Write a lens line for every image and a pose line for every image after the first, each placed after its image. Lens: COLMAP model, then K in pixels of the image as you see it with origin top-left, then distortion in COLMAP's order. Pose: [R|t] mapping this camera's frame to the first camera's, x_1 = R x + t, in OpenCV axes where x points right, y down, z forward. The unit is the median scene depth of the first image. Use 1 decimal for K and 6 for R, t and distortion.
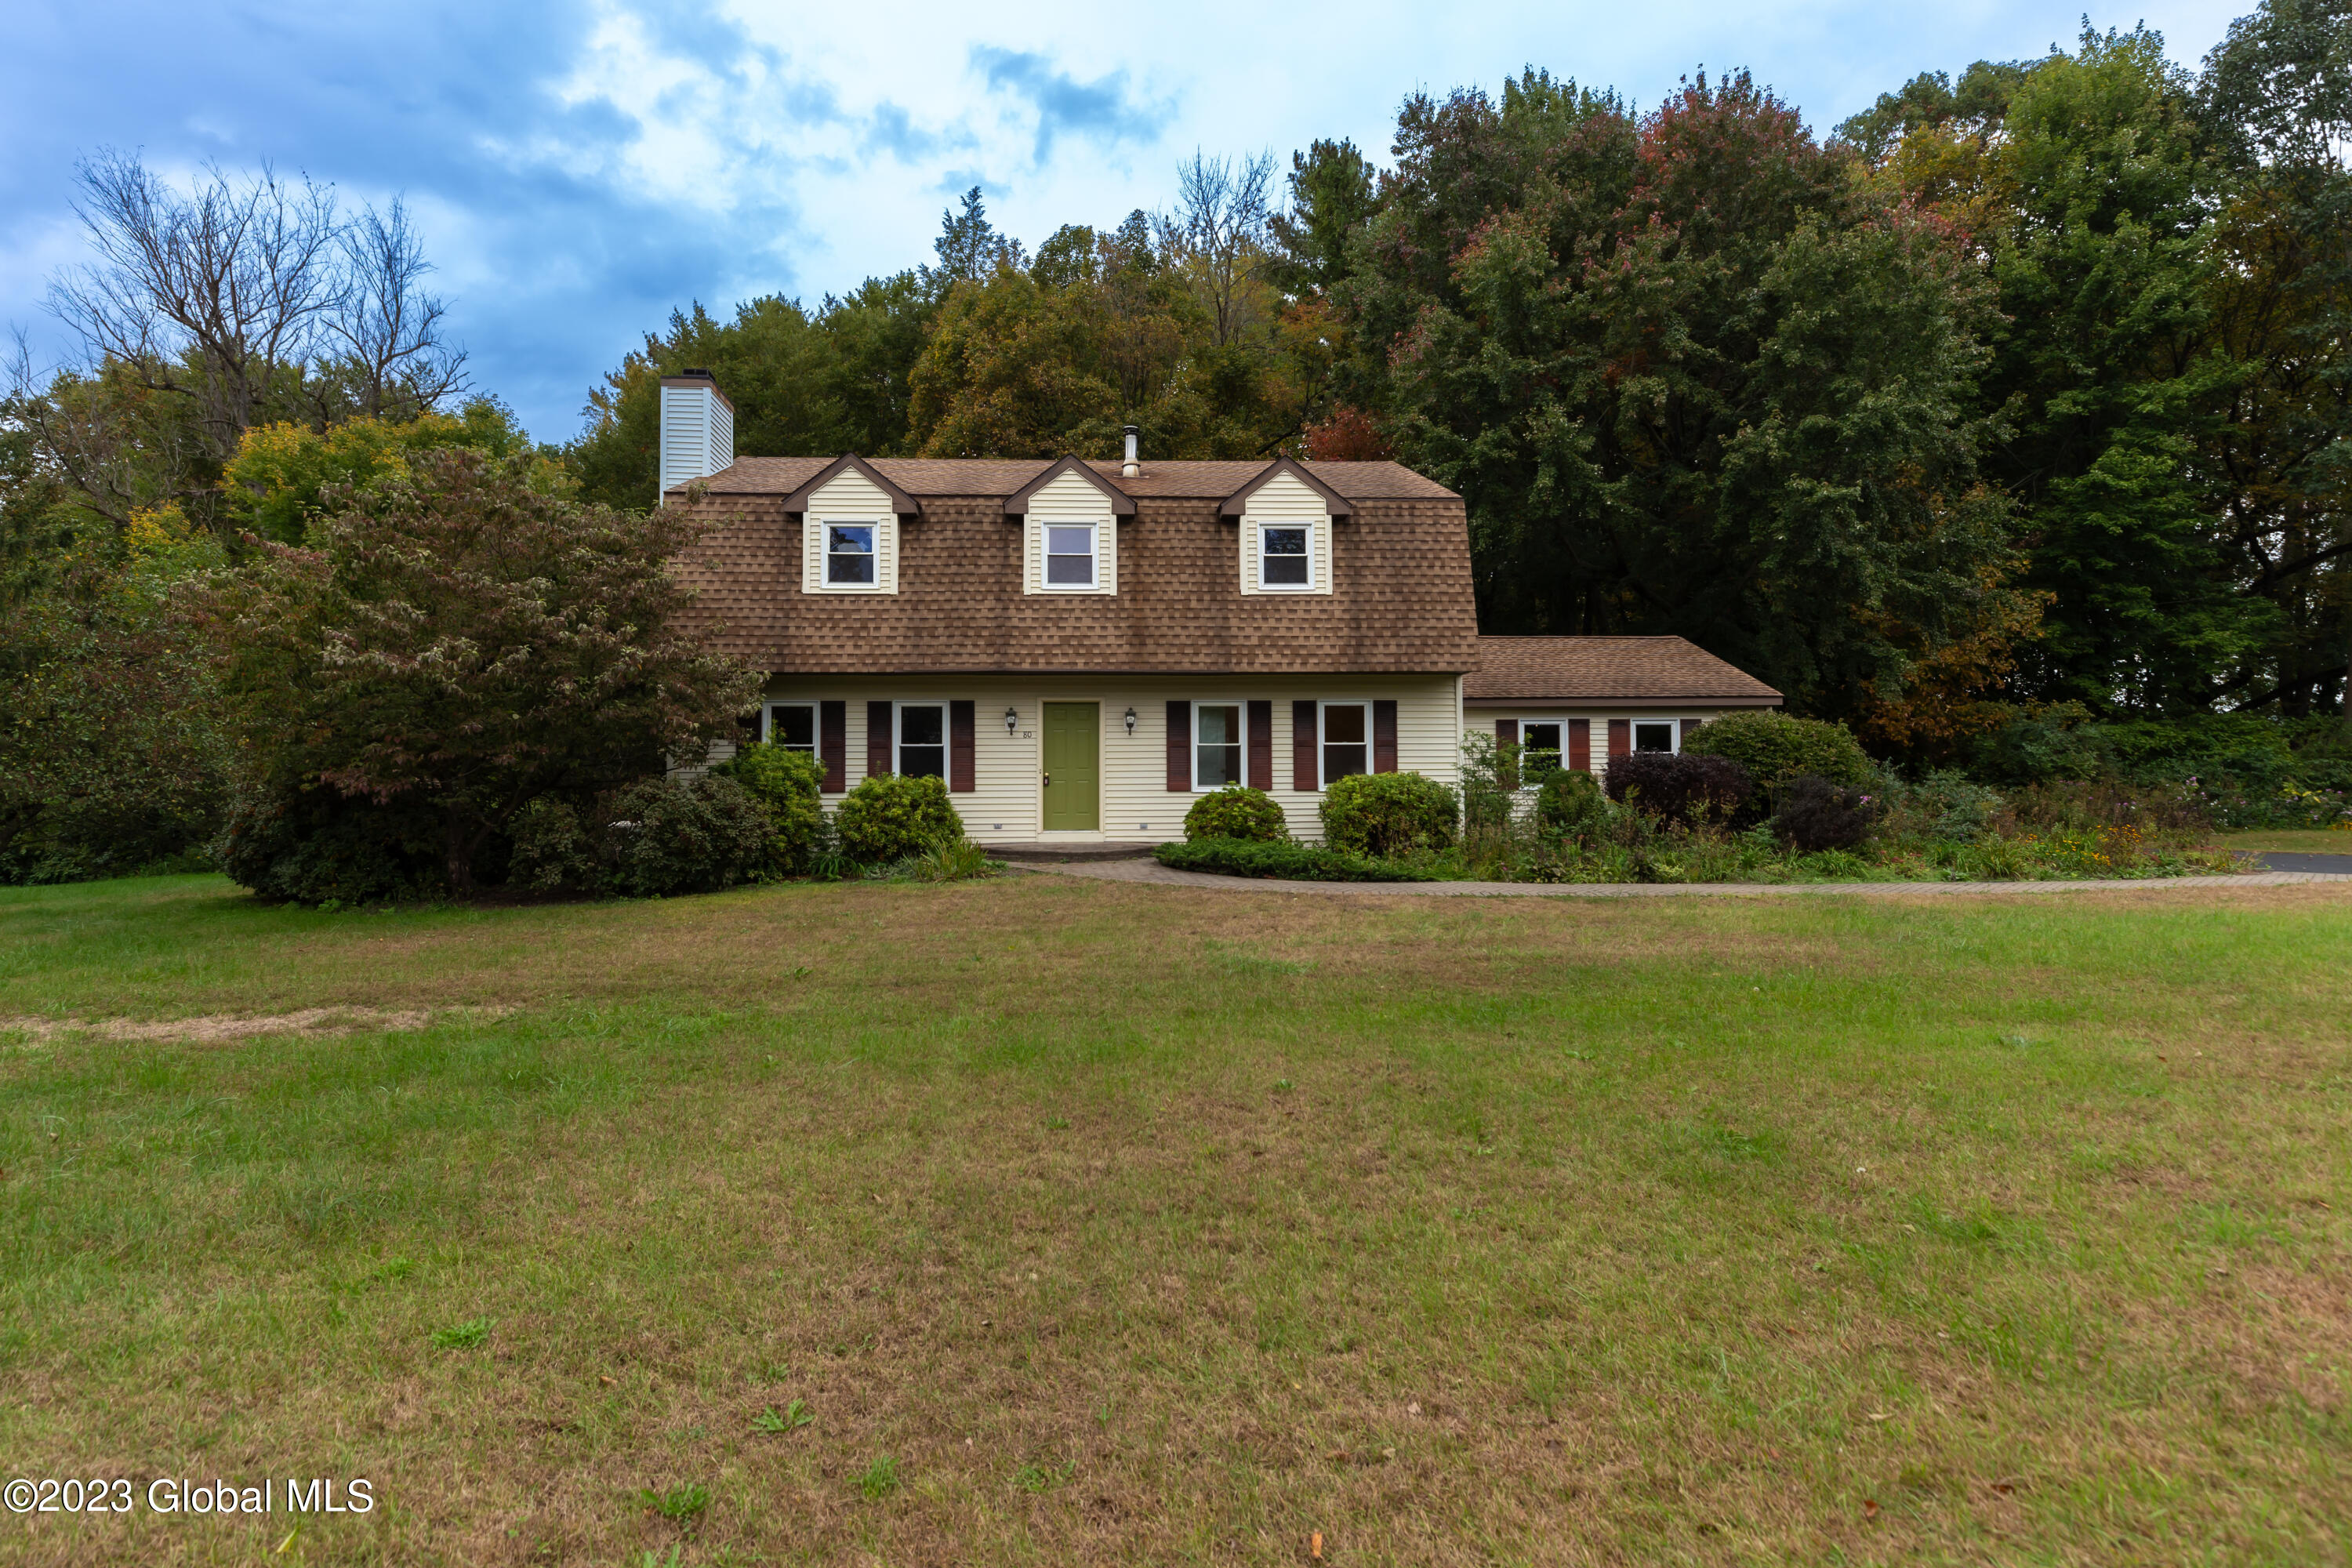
lens RADIAL K [[1164.5, 0, 1174.8], [0, 1164.5, 755.3], [0, 0, 1]] dist [0.000312, -0.000480]
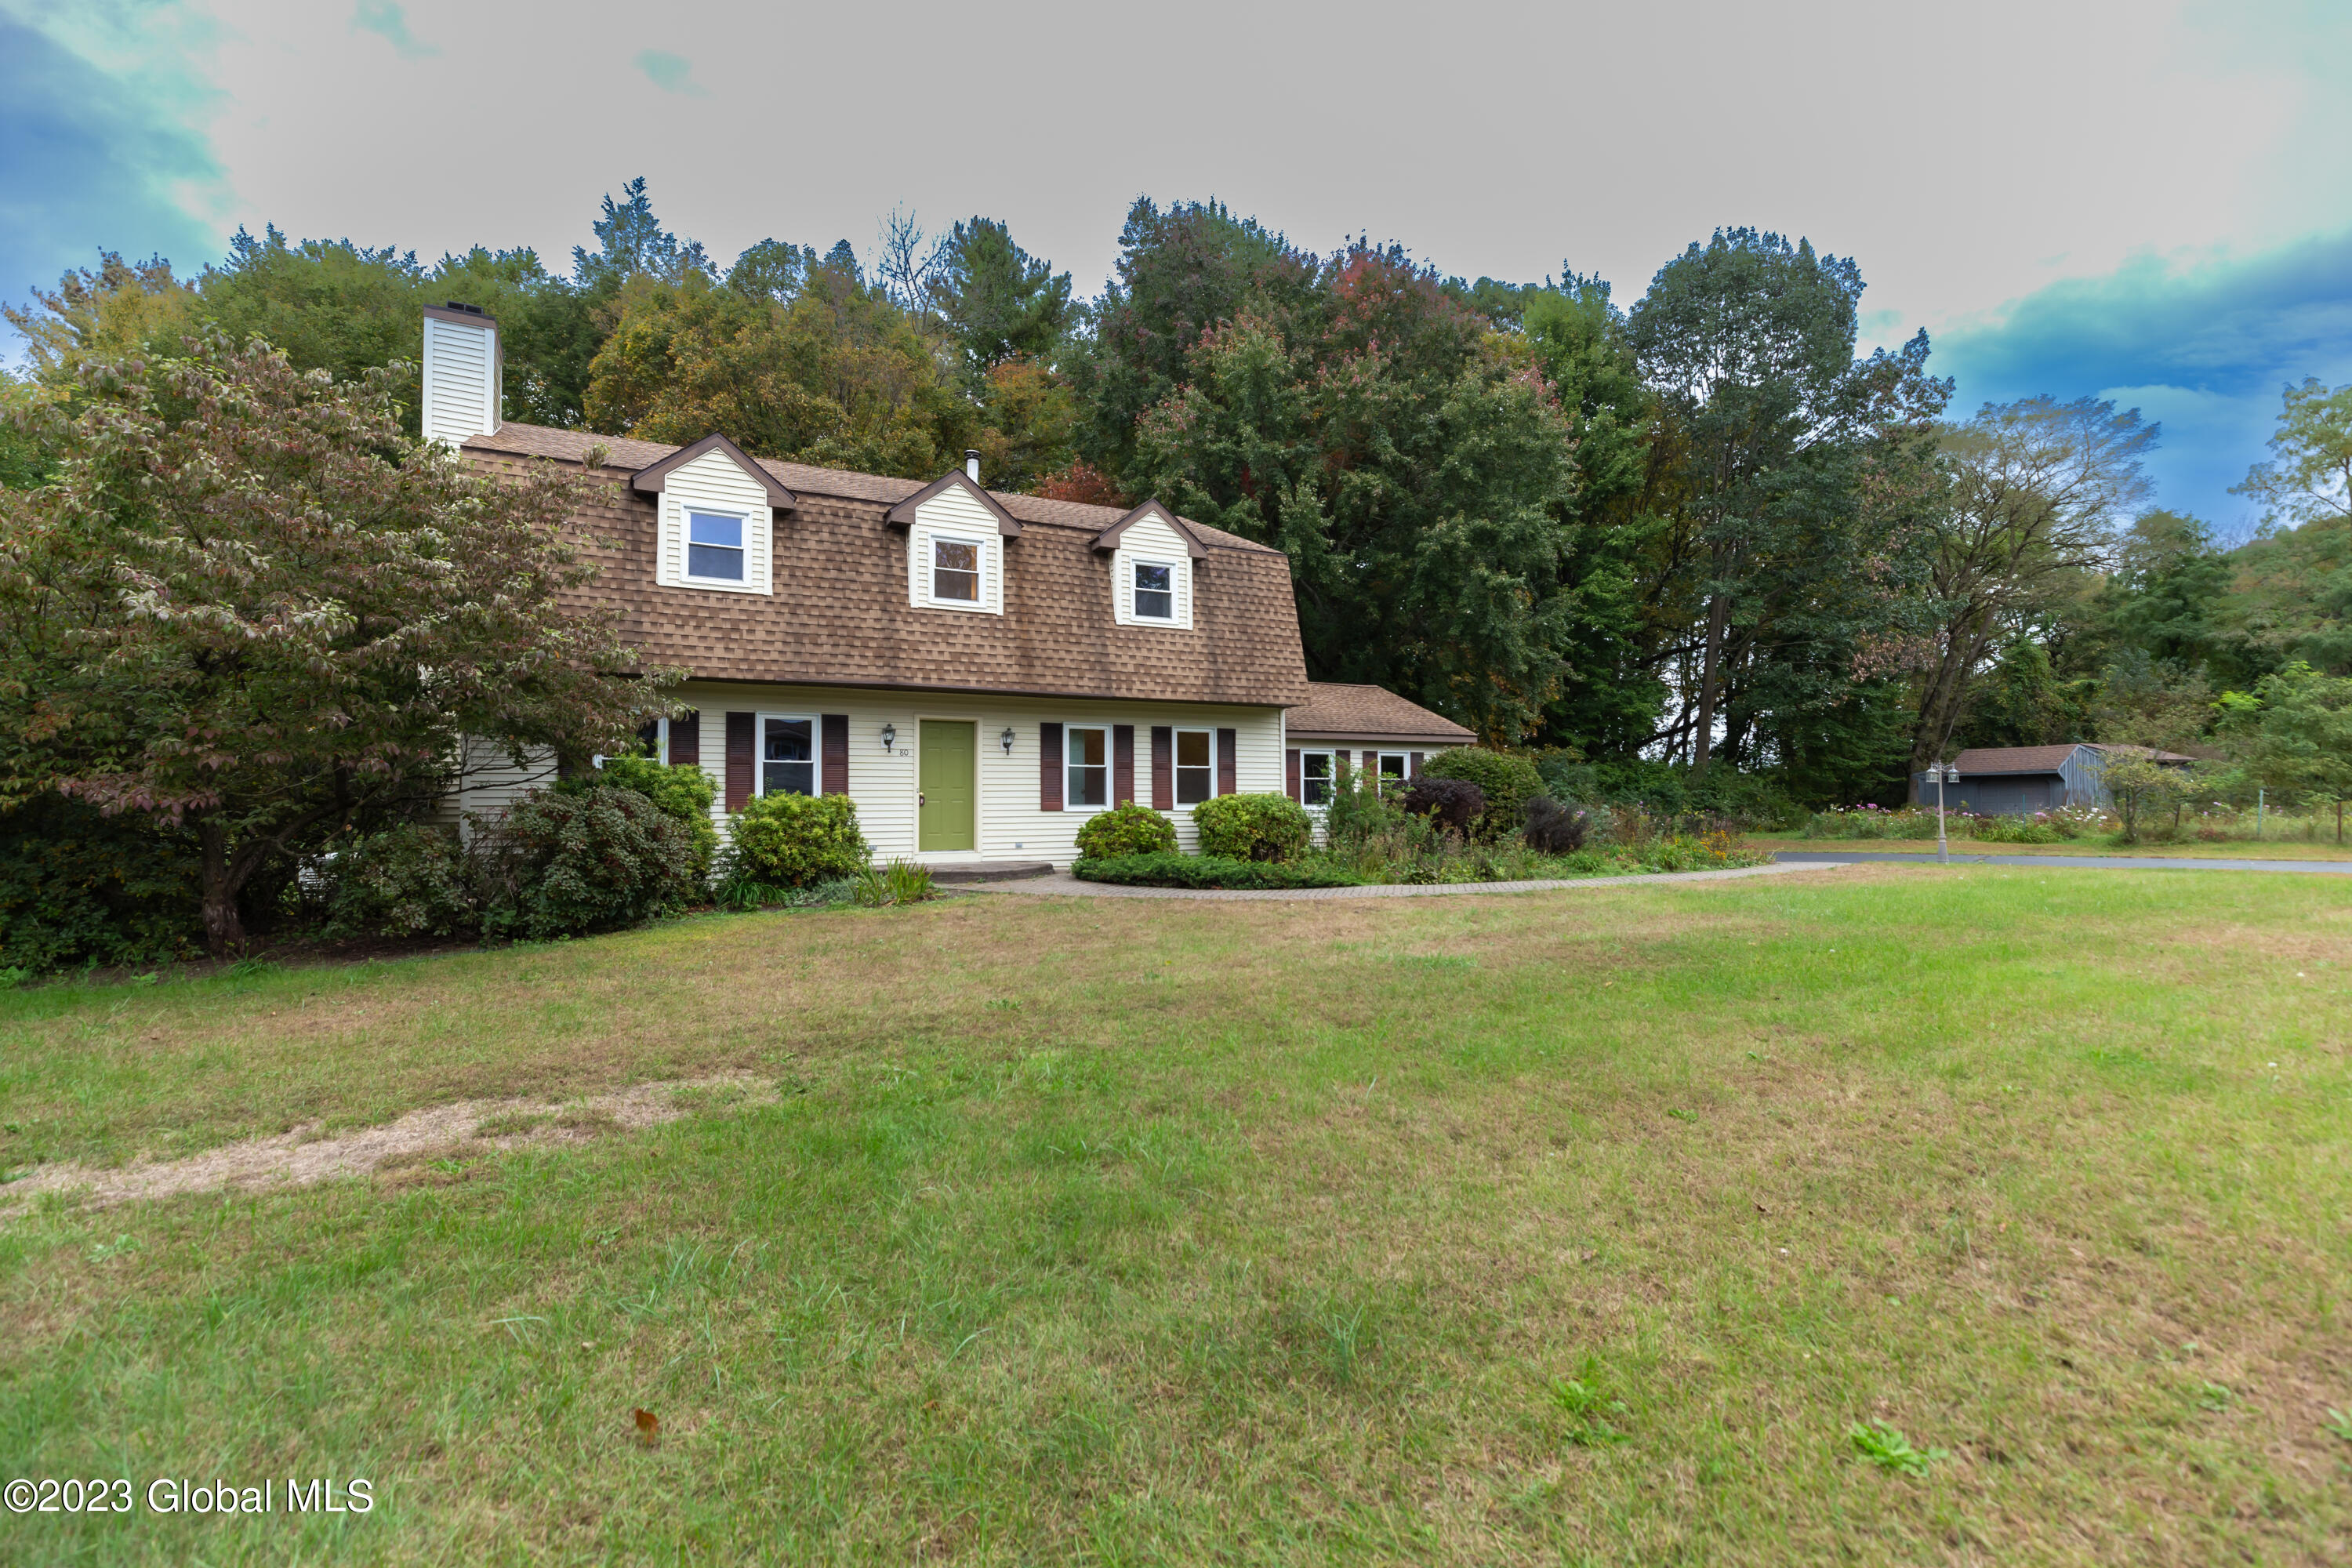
lens RADIAL K [[1039.3, 0, 1179.0], [0, 1039.3, 778.5], [0, 0, 1]] dist [0.001356, 0.000427]
pose [[0.902323, 0.009988, 0.430945, -0.295657], [-0.005284, 0.999913, -0.012111, 0.013198], [-0.431028, 0.008651, 0.902297, 0.126532]]
